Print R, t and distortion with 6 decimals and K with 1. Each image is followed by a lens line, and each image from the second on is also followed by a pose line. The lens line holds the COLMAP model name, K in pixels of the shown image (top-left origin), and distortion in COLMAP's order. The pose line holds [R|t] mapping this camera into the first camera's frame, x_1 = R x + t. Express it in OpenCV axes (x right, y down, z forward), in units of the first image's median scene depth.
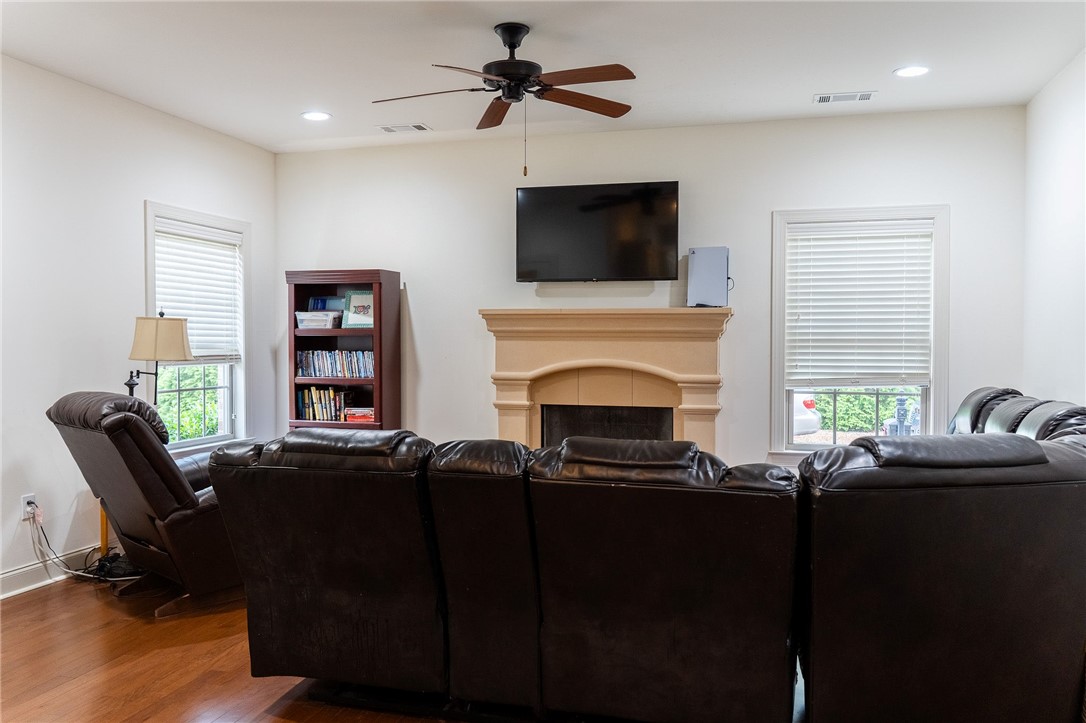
lens RADIAL K [[880.0, 0, 541.8], [0, 880.0, 362.6], [0, 0, 1]] dist [-0.000106, -0.001409]
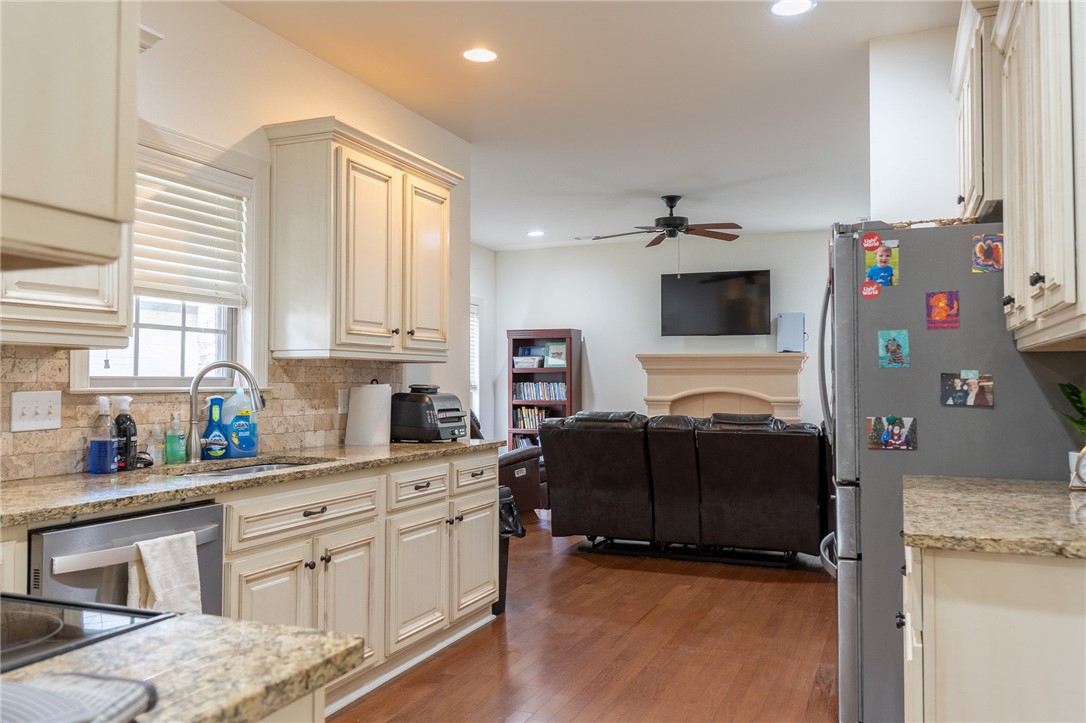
lens RADIAL K [[880.0, 0, 542.1], [0, 880.0, 358.3], [0, 0, 1]] dist [-0.000106, -0.001409]
pose [[0.993603, -0.004348, -0.112845, -0.060086], [-0.002071, 0.998389, -0.056701, 0.031125], [0.112909, 0.056572, 0.991993, -0.502965]]
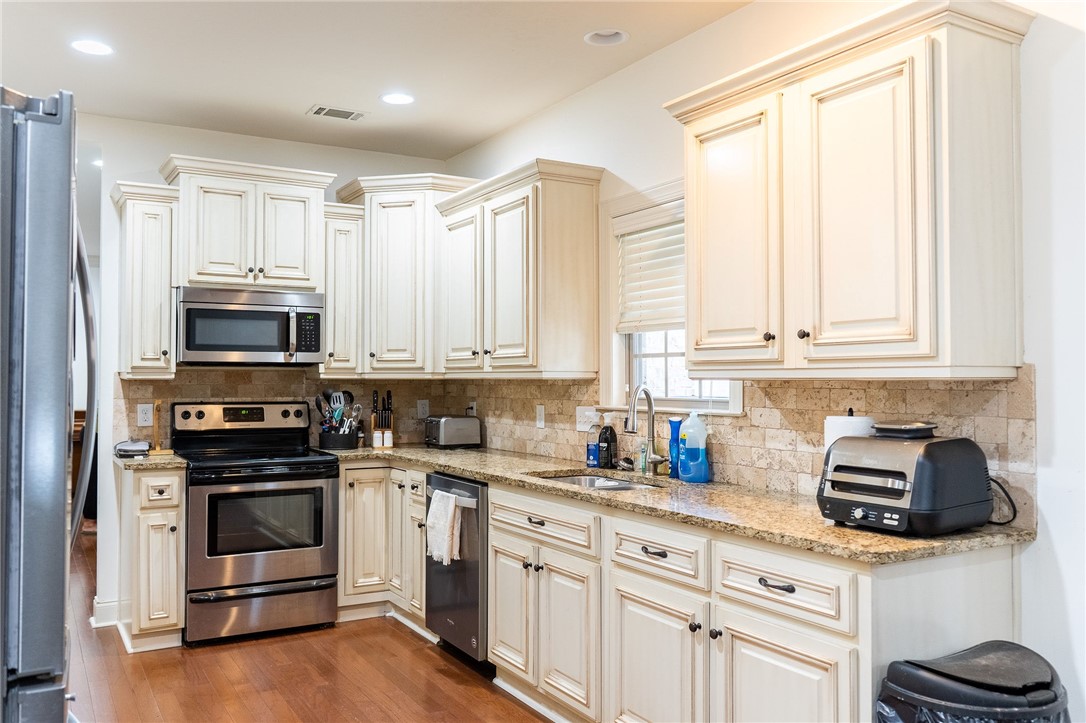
lens RADIAL K [[880.0, 0, 543.1], [0, 880.0, 360.5], [0, 0, 1]] dist [-0.000106, -0.001409]
pose [[-0.690252, -0.017834, -0.723349, 0.407455], [-0.024029, 0.999710, -0.001717, -0.059790], [0.723170, 0.016196, -0.690480, 1.376357]]
